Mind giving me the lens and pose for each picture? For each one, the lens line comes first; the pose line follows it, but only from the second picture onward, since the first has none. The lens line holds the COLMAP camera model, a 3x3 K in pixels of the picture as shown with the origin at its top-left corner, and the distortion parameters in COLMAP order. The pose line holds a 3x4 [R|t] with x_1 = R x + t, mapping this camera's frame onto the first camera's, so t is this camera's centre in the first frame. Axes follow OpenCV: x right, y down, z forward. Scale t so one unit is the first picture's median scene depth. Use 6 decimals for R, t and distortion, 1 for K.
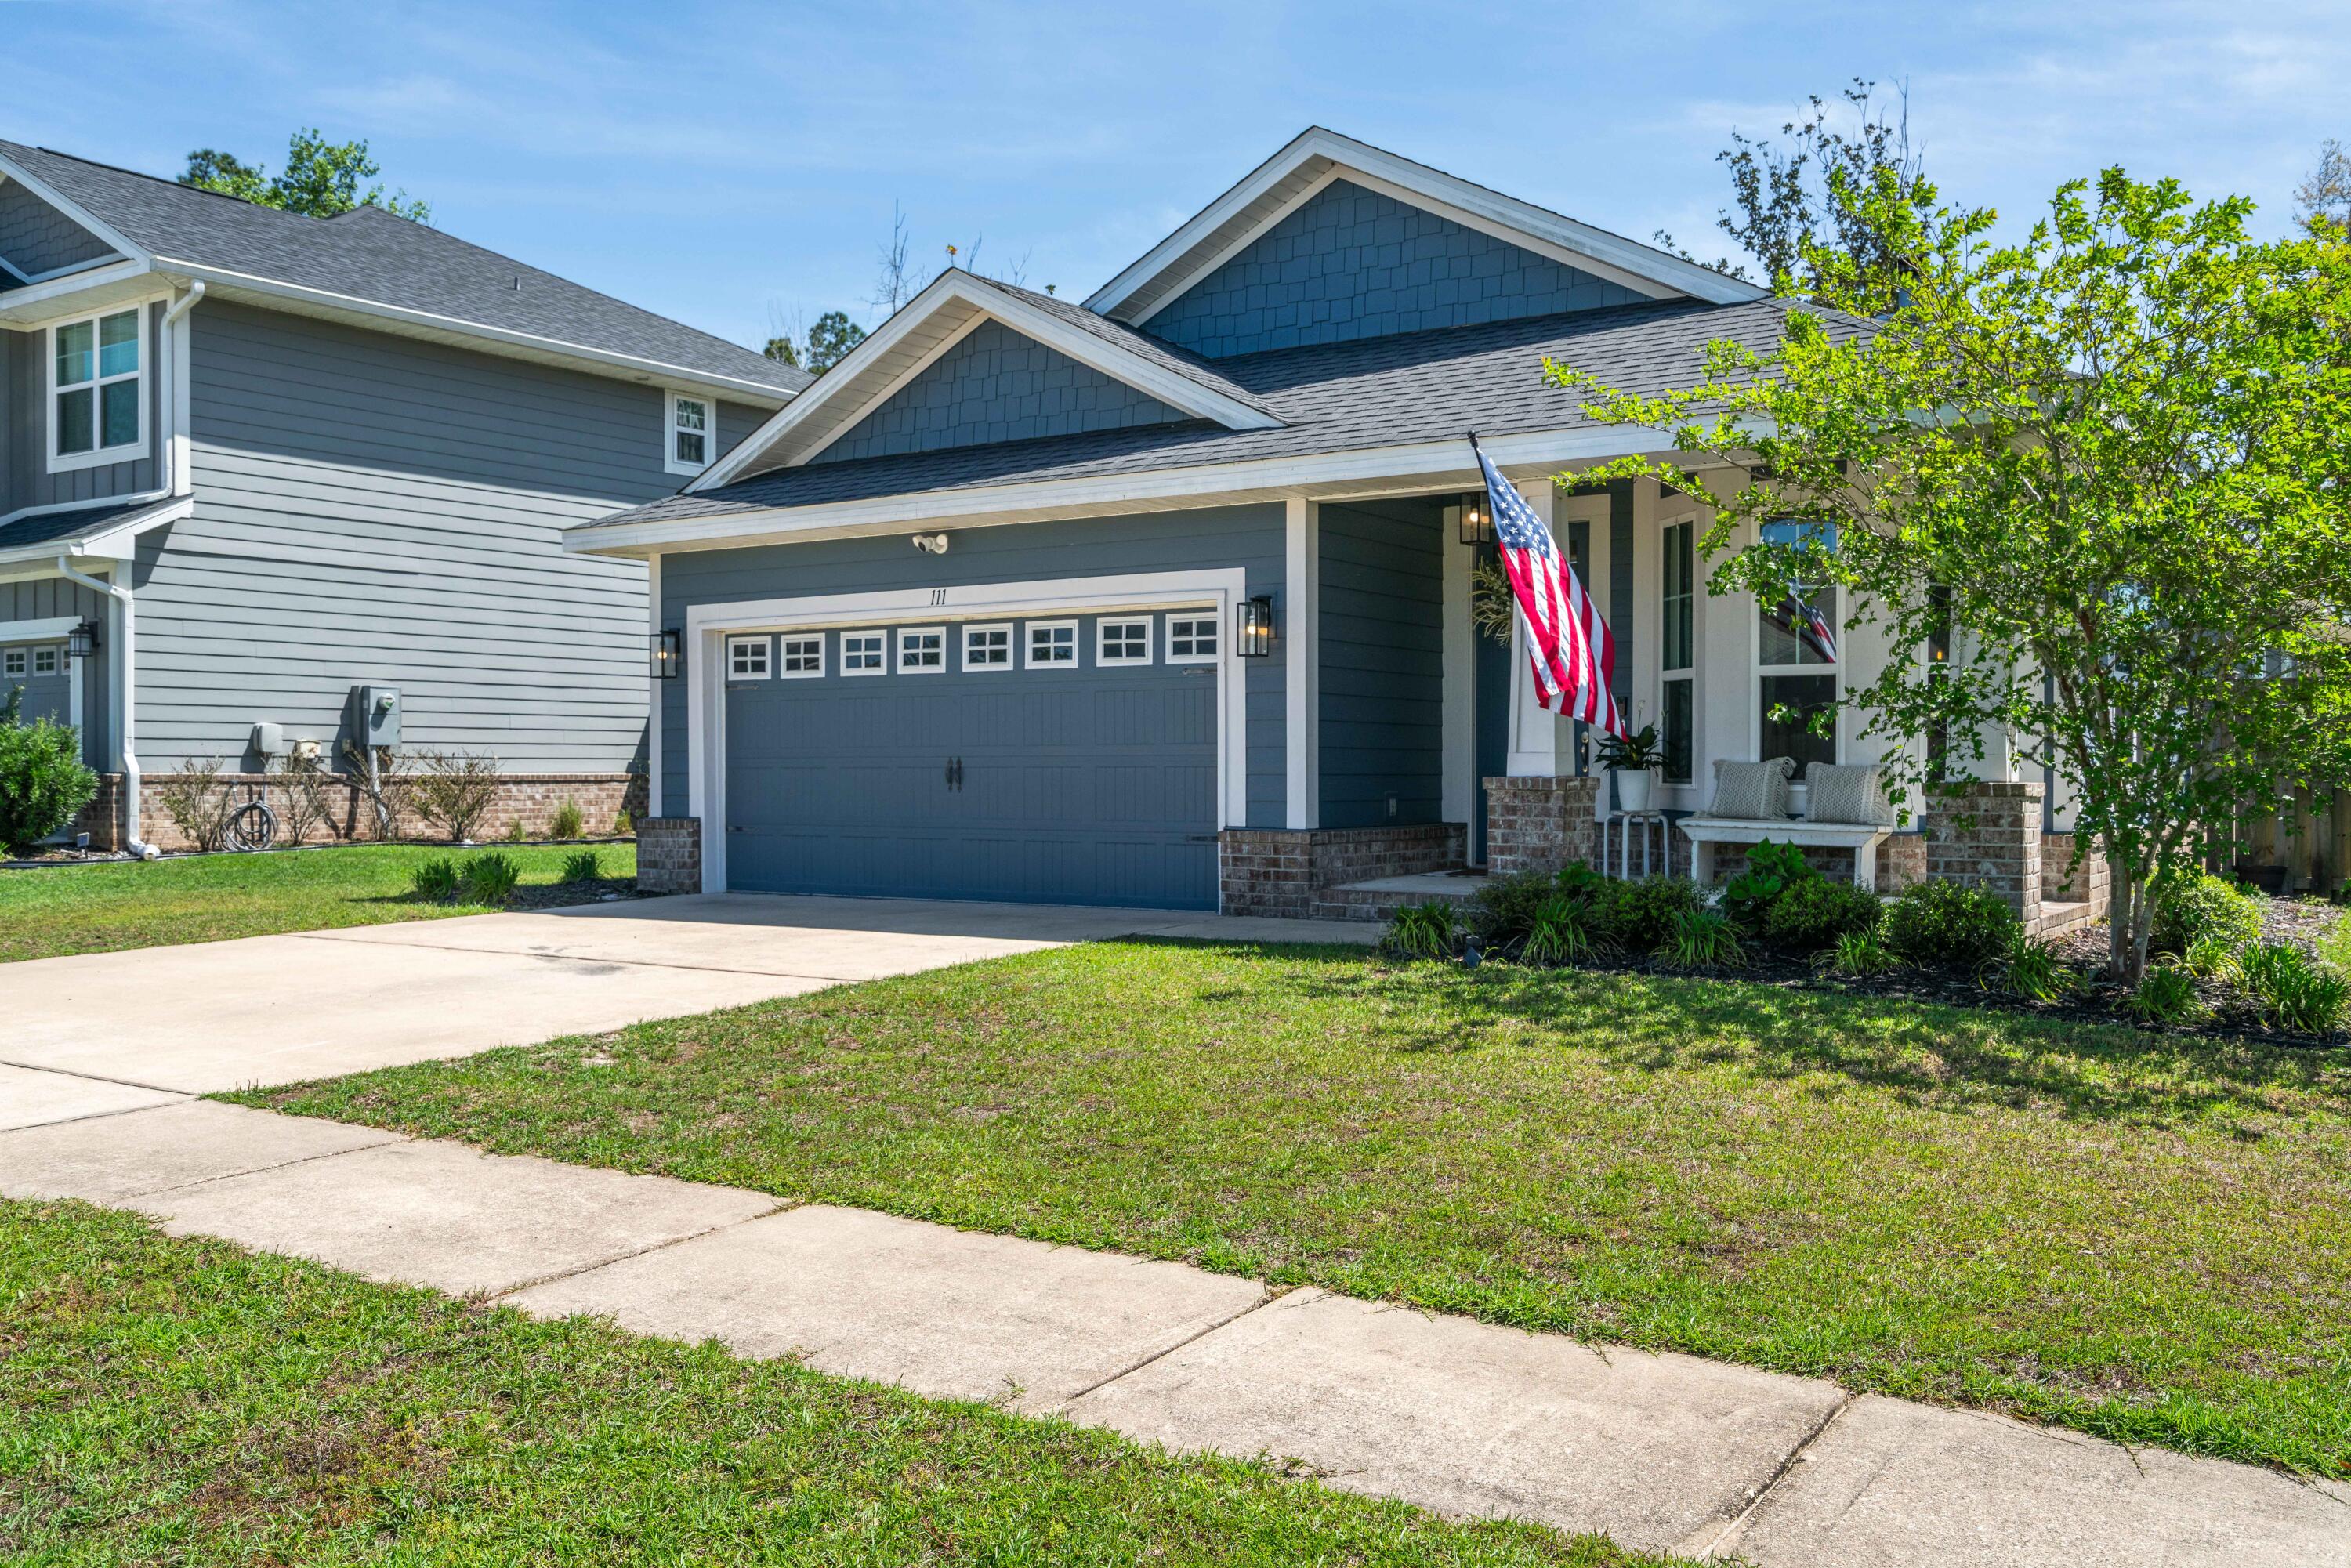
lens RADIAL K [[2080.1, 0, 1174.5], [0, 2080.1, 782.9], [0, 0, 1]] dist [0.017464, -0.007062]
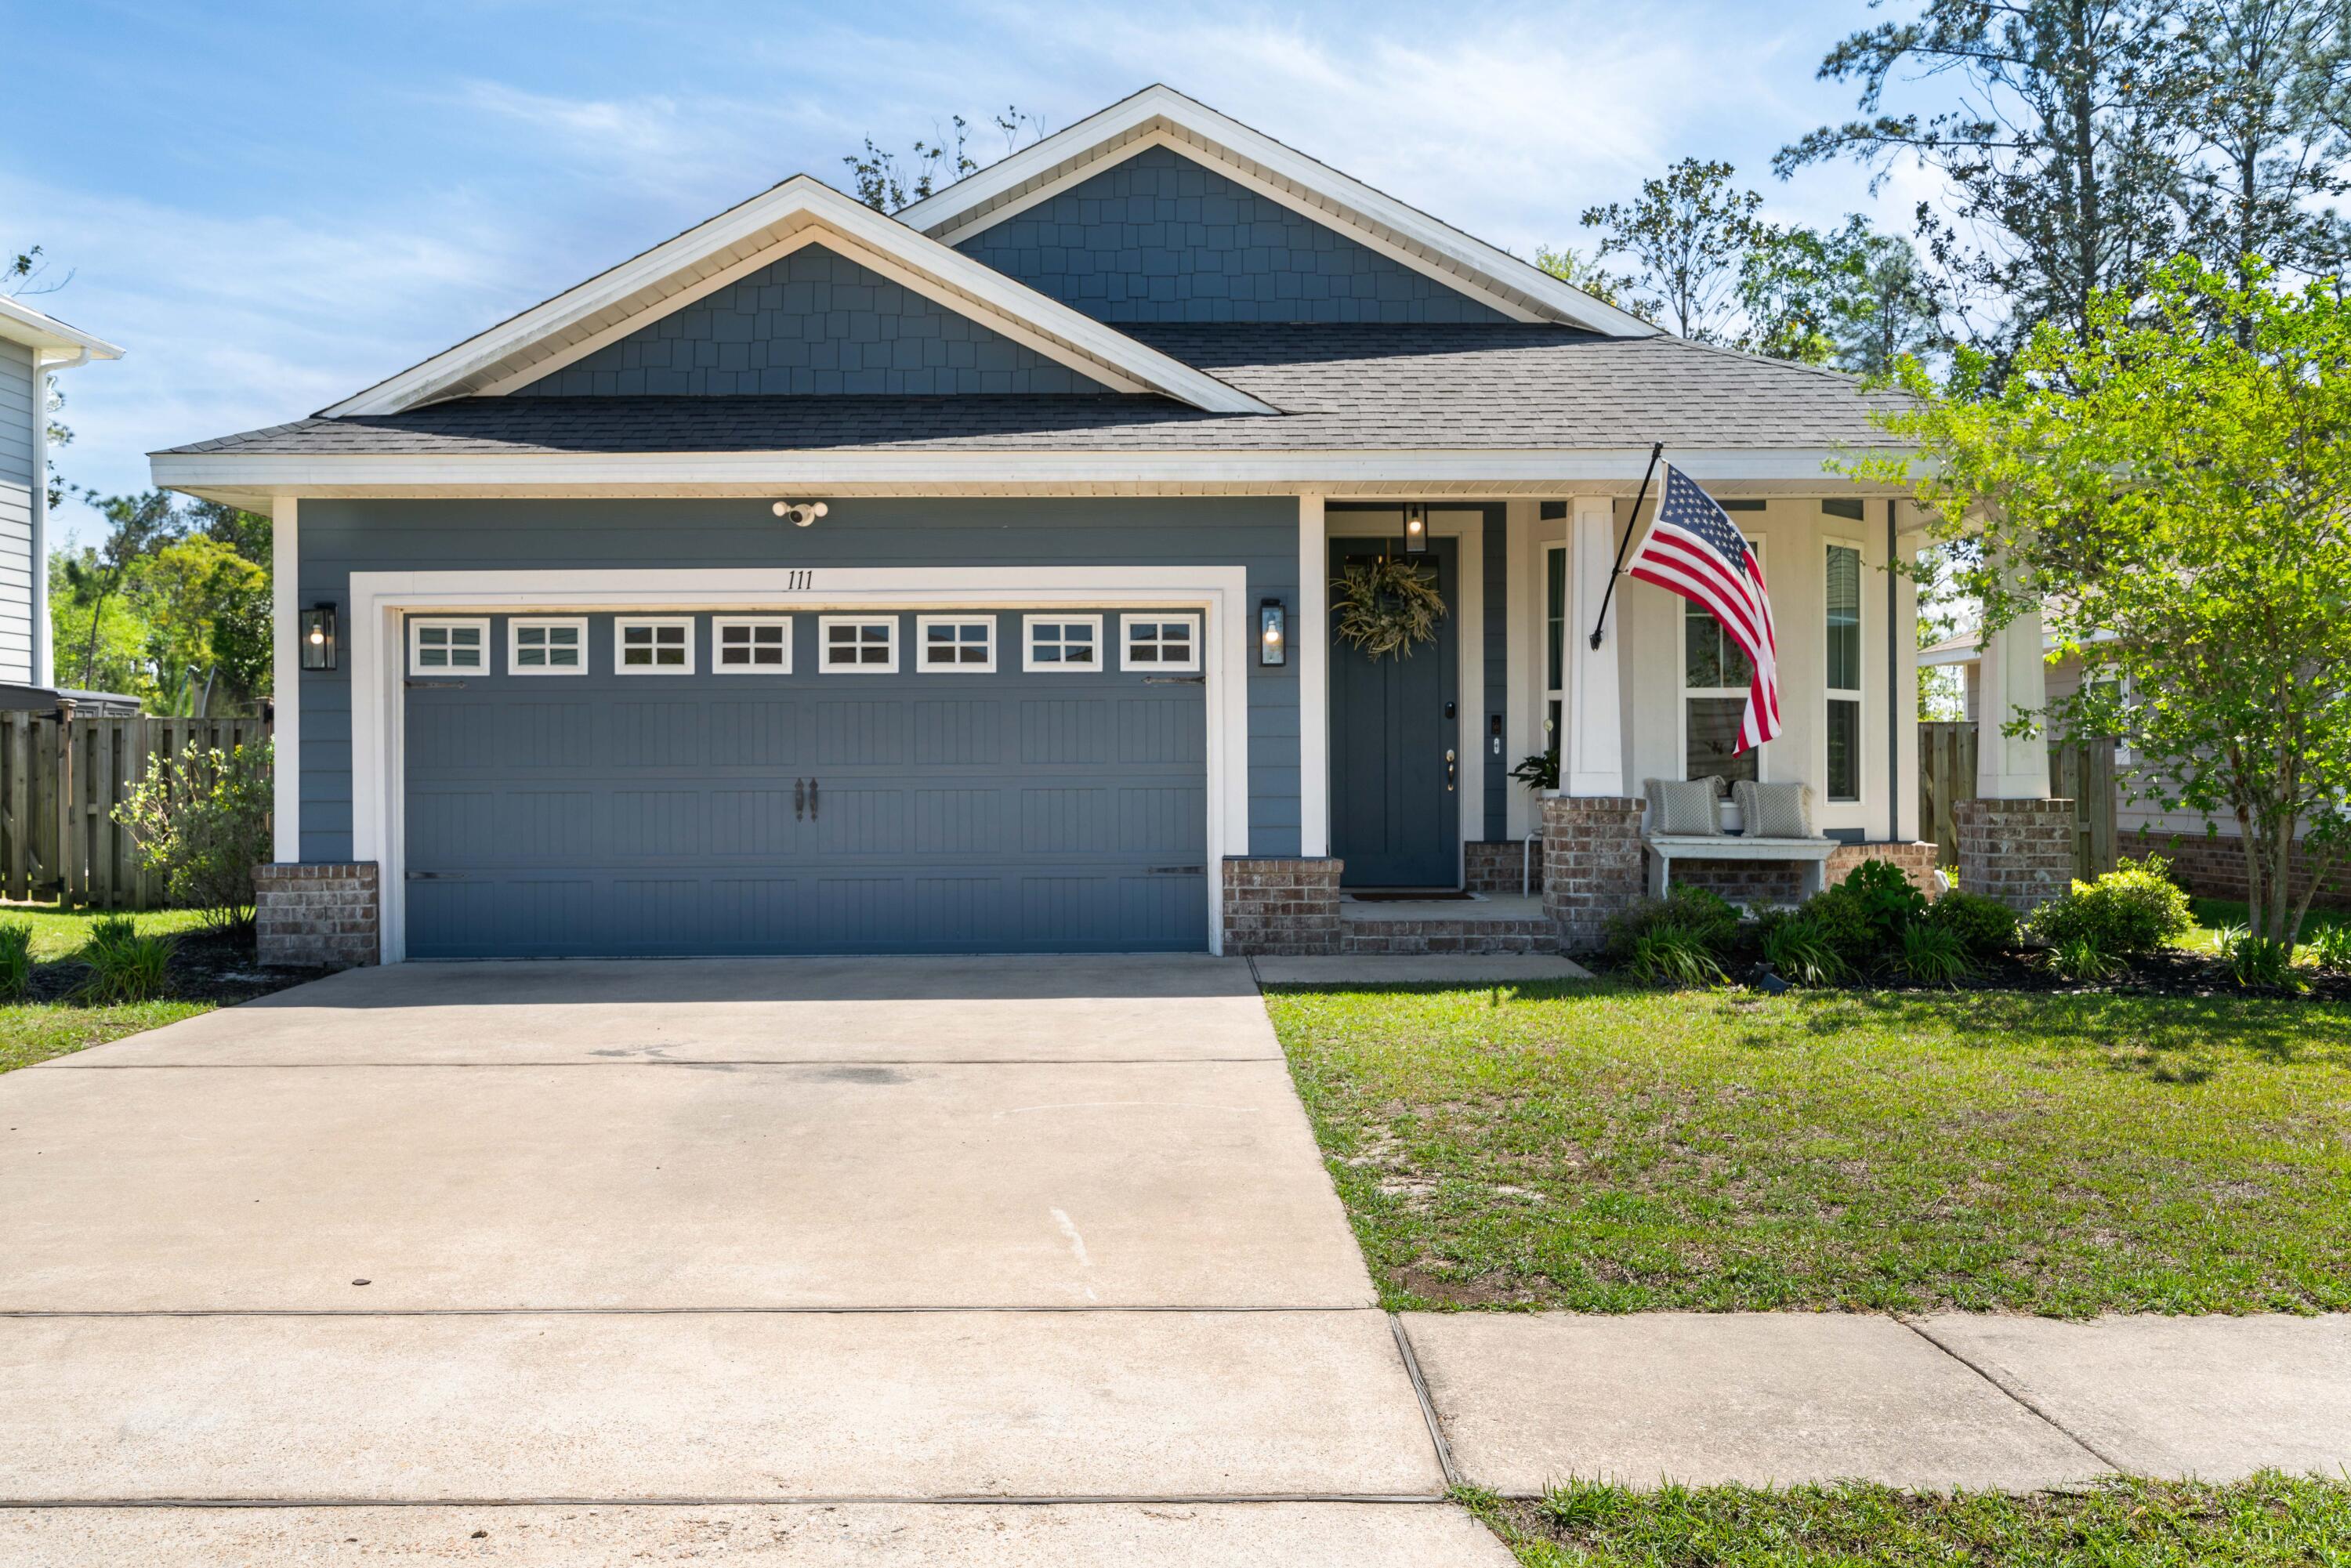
lens RADIAL K [[2080.1, 0, 1190.1], [0, 2080.1, 776.0], [0, 0, 1]] dist [0.017464, -0.007062]
pose [[0.815420, -0.004218, 0.578855, -0.491550], [0.008185, 0.999958, -0.004243, -0.009306], [-0.578812, 0.008198, 0.815420, 0.274330]]
